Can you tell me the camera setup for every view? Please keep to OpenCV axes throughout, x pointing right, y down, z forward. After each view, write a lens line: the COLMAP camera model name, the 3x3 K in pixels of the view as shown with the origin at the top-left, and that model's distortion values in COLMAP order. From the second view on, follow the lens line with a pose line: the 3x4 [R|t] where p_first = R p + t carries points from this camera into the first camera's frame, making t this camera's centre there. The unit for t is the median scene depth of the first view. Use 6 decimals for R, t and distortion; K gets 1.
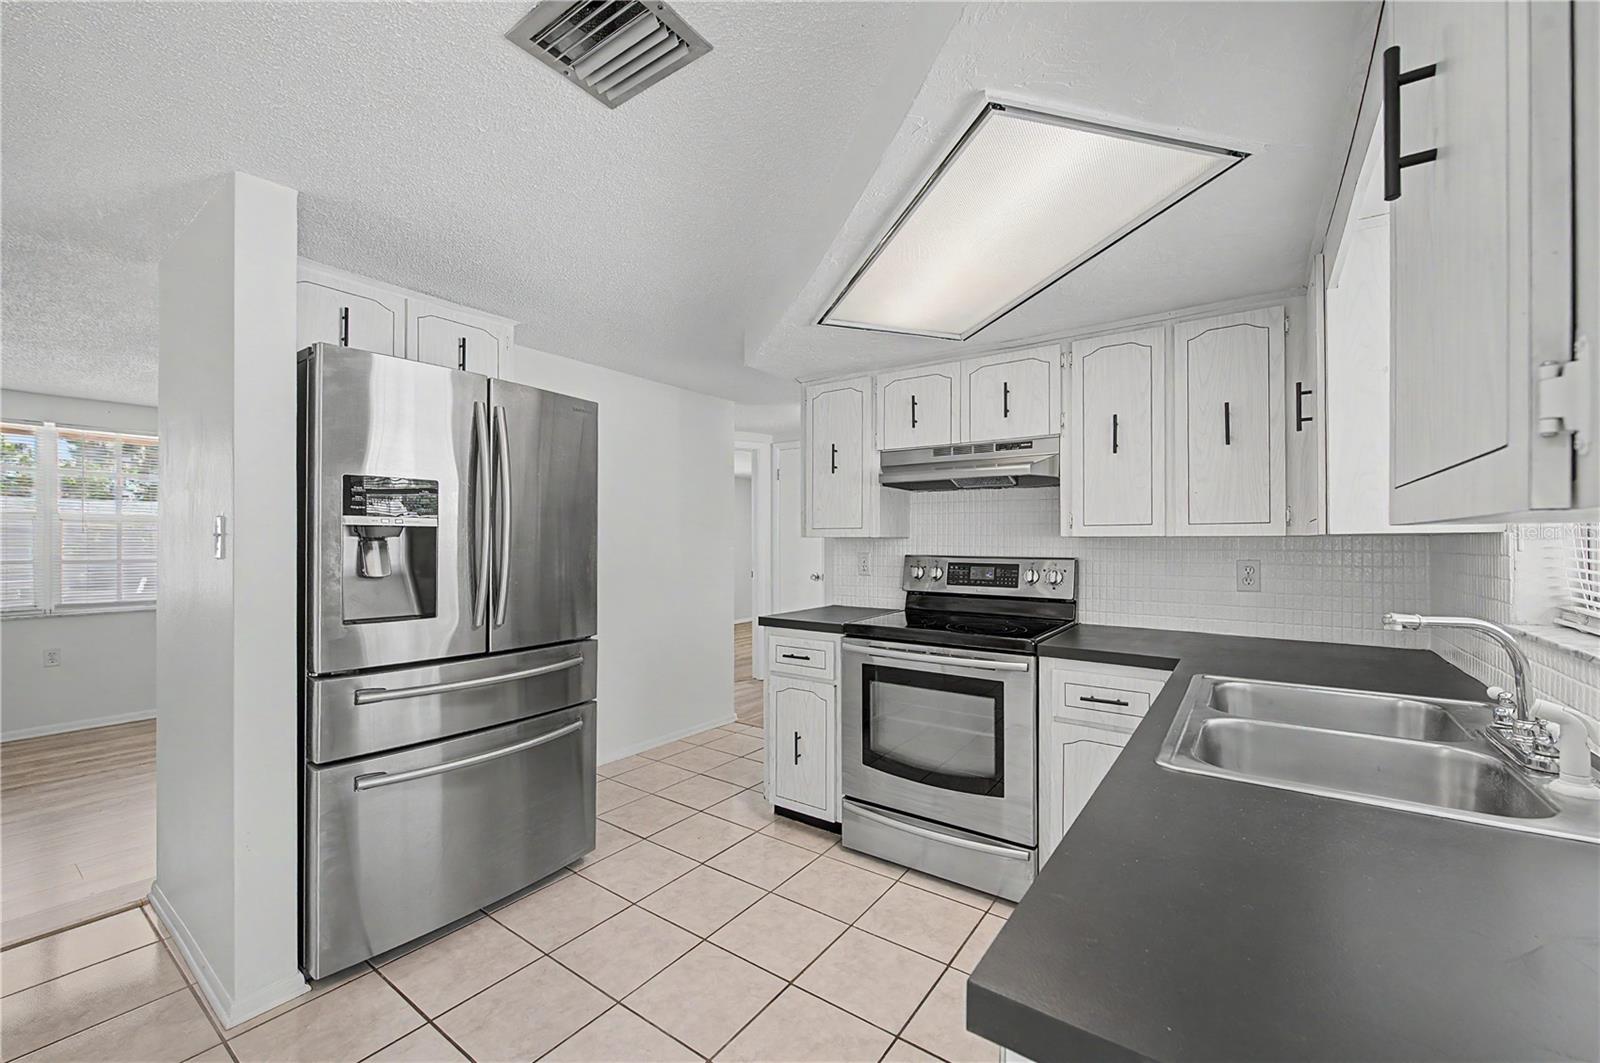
lens RADIAL K [[636.4, 0, 798.5], [0, 636.4, 539.7], [0, 0, 1]] dist [0.000379, -0.000419]
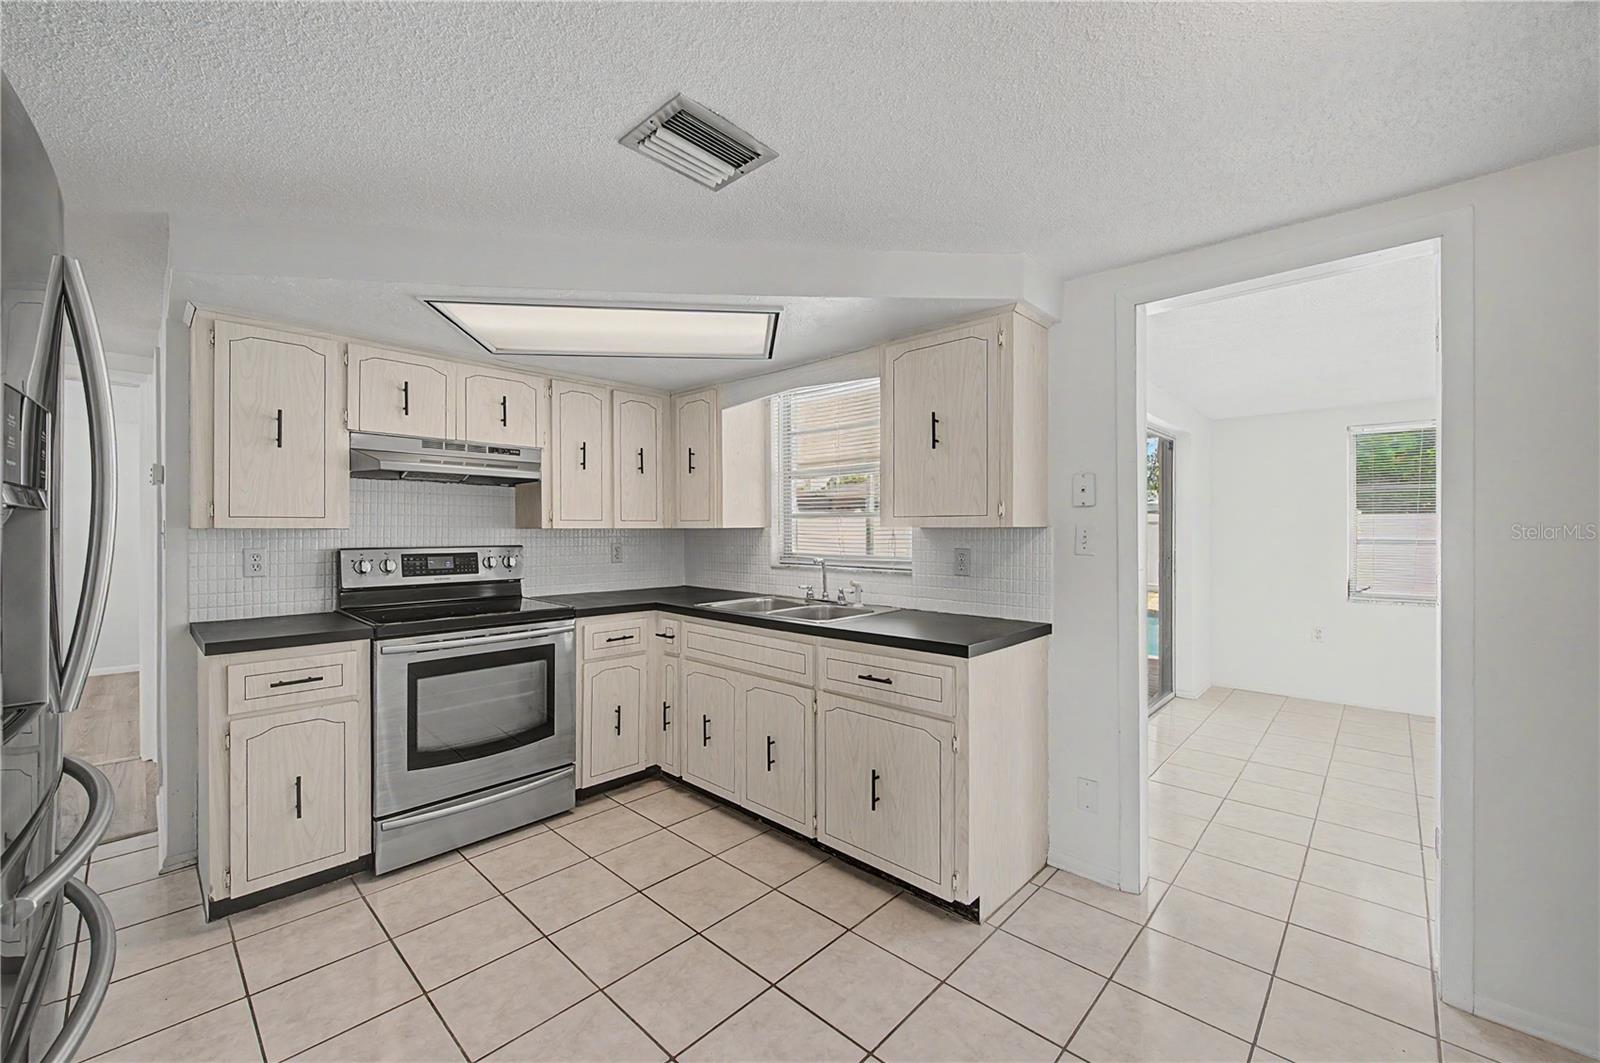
lens RADIAL K [[628.8, 0, 799.7], [0, 628.8, 529.2], [0, 0, 1]] dist [0.002615, -0.003260]
pose [[0.134762, -0.001159, 0.990877, -0.742304], [-0.000627, 0.999999, 0.001255, -0.005090], [-0.990878, -0.000790, 0.134761, 0.304343]]
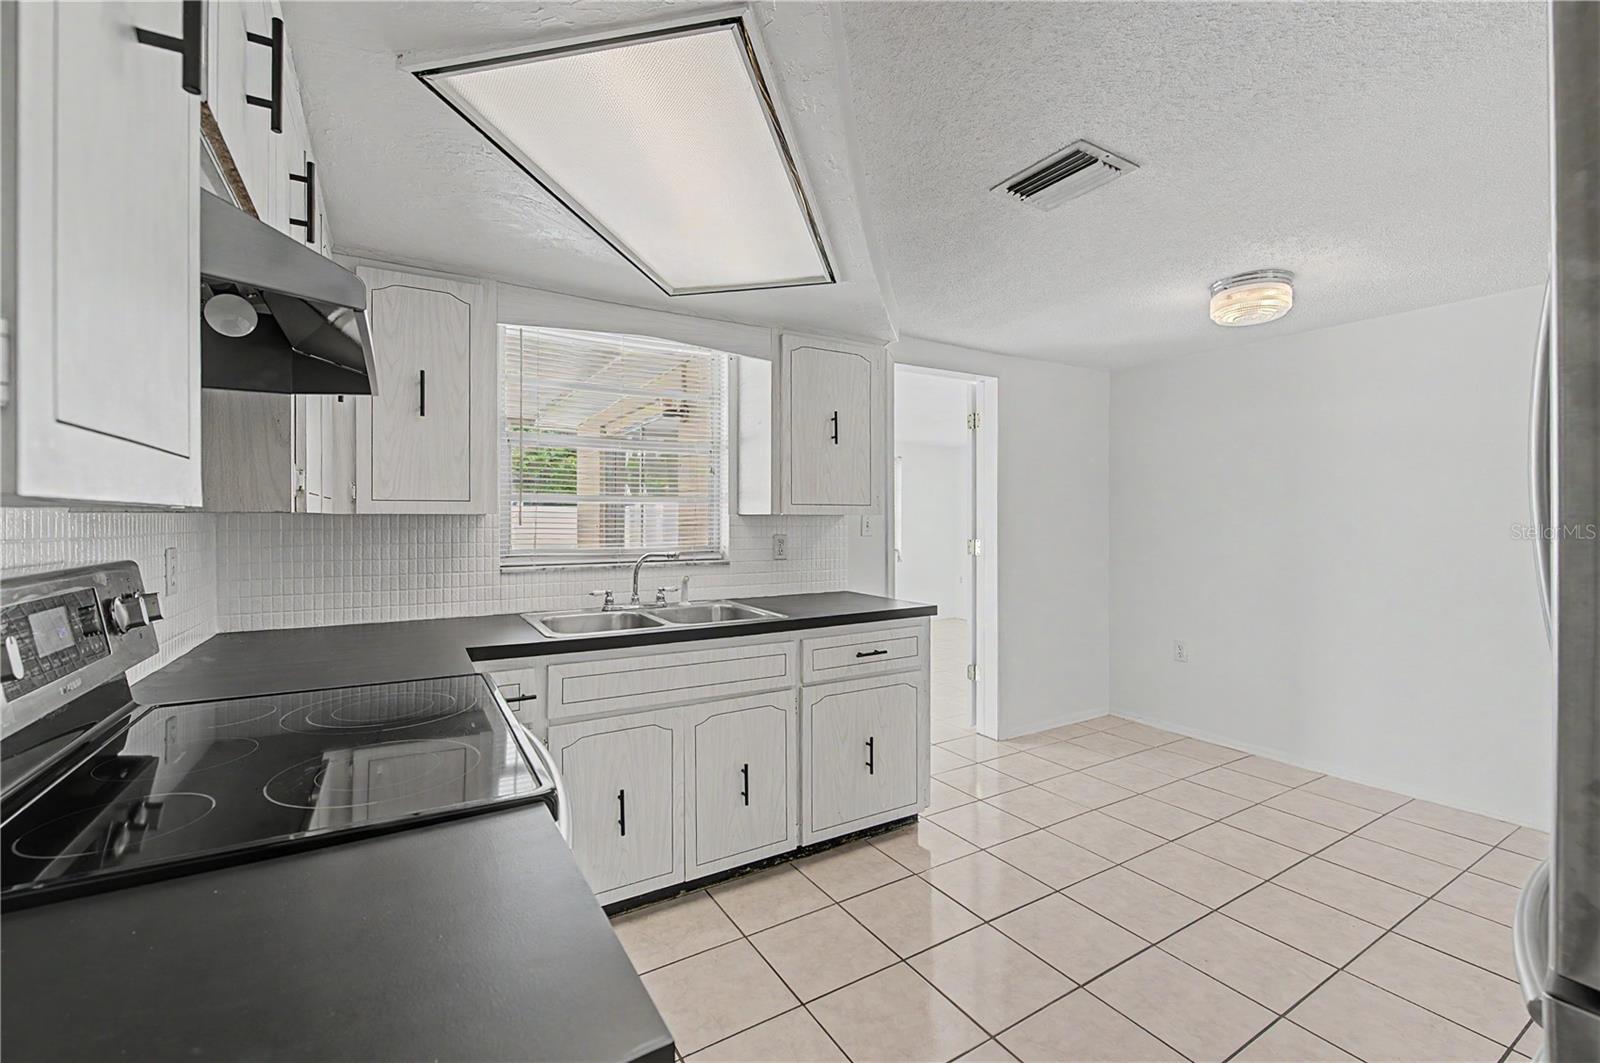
lens RADIAL K [[675.6, 0, 801.3], [0, 675.6, 520.4], [0, 0, 1]] dist [0.002039, -0.000321]
pose [[-0.920217, -0.003296, 0.391395, -0.171421], [-0.002364, 0.999993, 0.002862, -0.000448], [-0.391401, 0.001708, -0.920219, 1.290006]]
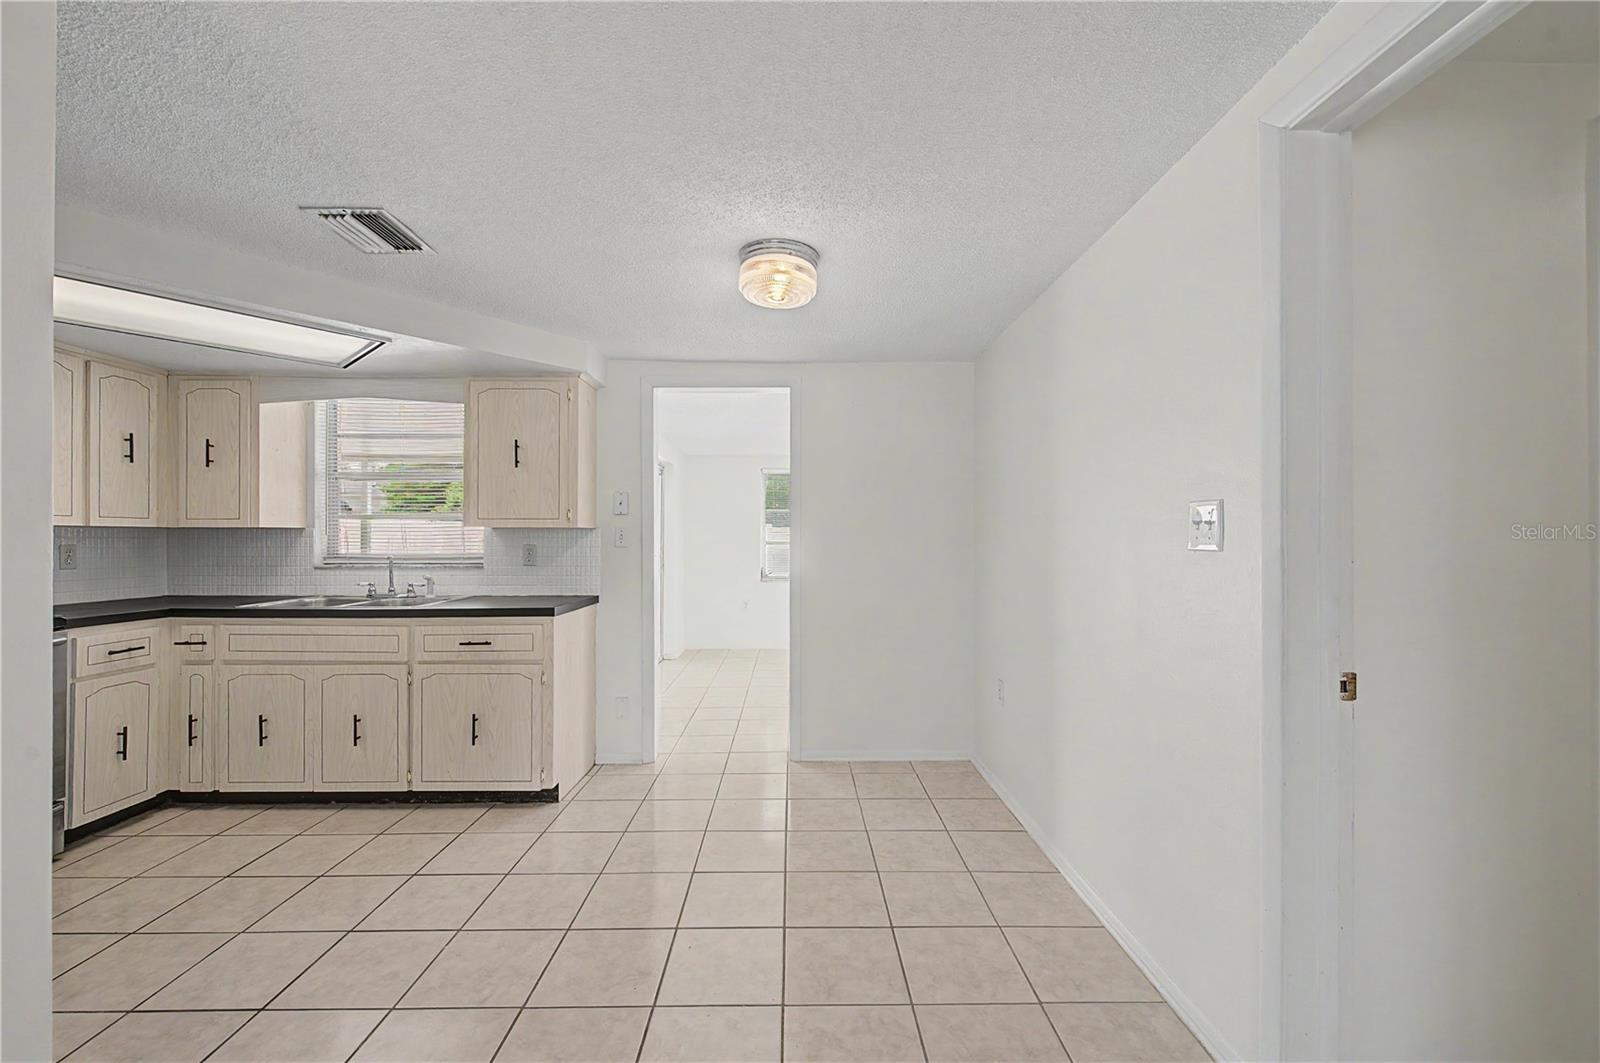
lens RADIAL K [[642.5, 0, 803.8], [0, 642.5, 534.4], [0, 0, 1]] dist [0.000970, -0.003087]
pose [[-0.594593, 0.005459, 0.804009, -1.136657], [-0.002383, 0.999961, -0.008552, 0.016935], [-0.804024, -0.007001, -0.594556, 0.528219]]
